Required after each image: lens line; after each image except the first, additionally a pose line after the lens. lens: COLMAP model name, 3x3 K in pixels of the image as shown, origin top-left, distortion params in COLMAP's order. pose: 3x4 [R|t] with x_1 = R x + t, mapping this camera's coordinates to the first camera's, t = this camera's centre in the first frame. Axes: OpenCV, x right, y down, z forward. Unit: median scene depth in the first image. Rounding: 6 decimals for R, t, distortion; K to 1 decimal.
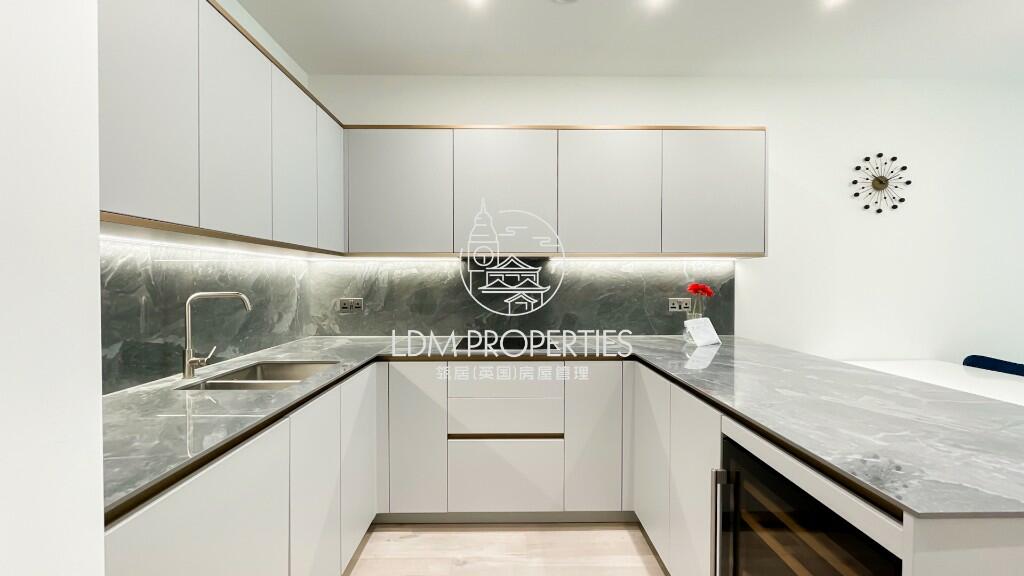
lens RADIAL K [[426.5, 0, 507.7], [0, 426.5, 280.4], [0, 0, 1]] dist [-0.000030, -0.000003]
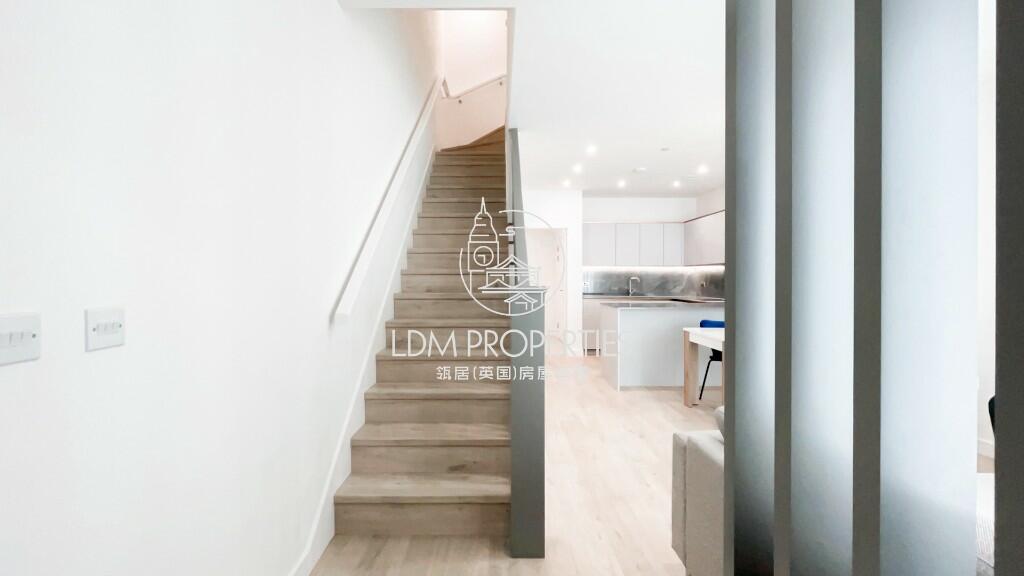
lens RADIAL K [[426.5, 0, 507.7], [0, 426.5, 280.4], [0, 0, 1]] dist [-0.000030, -0.000003]
pose [[-0.003082, 0.009522, -0.999950, 2.167983], [0.001933, 0.999953, 0.009516, 0.006511], [0.999993, -0.001903, -0.003100, -0.149558]]
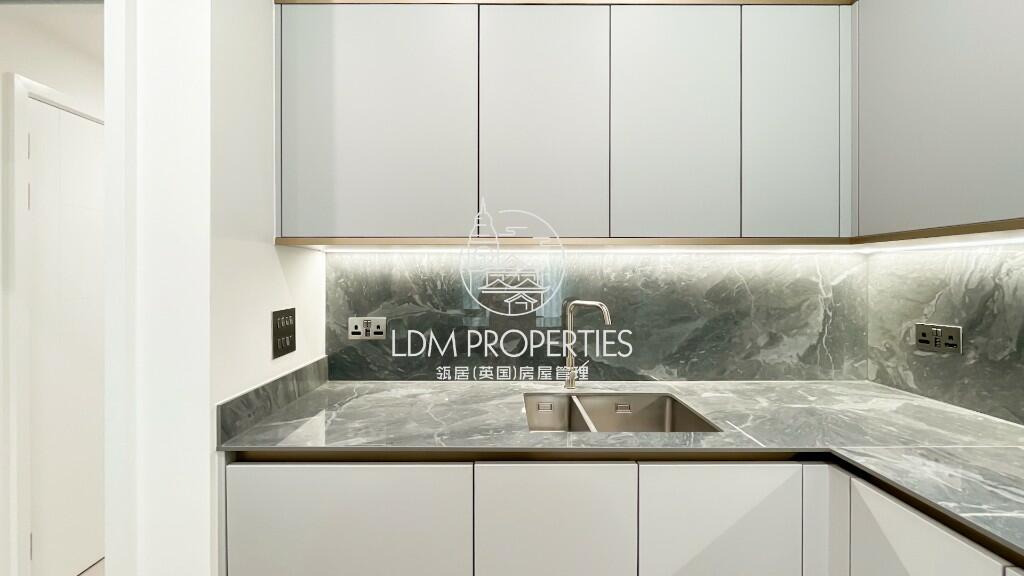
lens RADIAL K [[426.5, 0, 507.7], [0, 426.5, 280.4], [0, 0, 1]] dist [-0.000030, -0.000003]
pose [[-0.004481, 0.009295, -0.999947, 0.130383], [0.000740, 0.999957, 0.009292, -0.014058], [0.999990, -0.000699, -0.004488, 0.503363]]
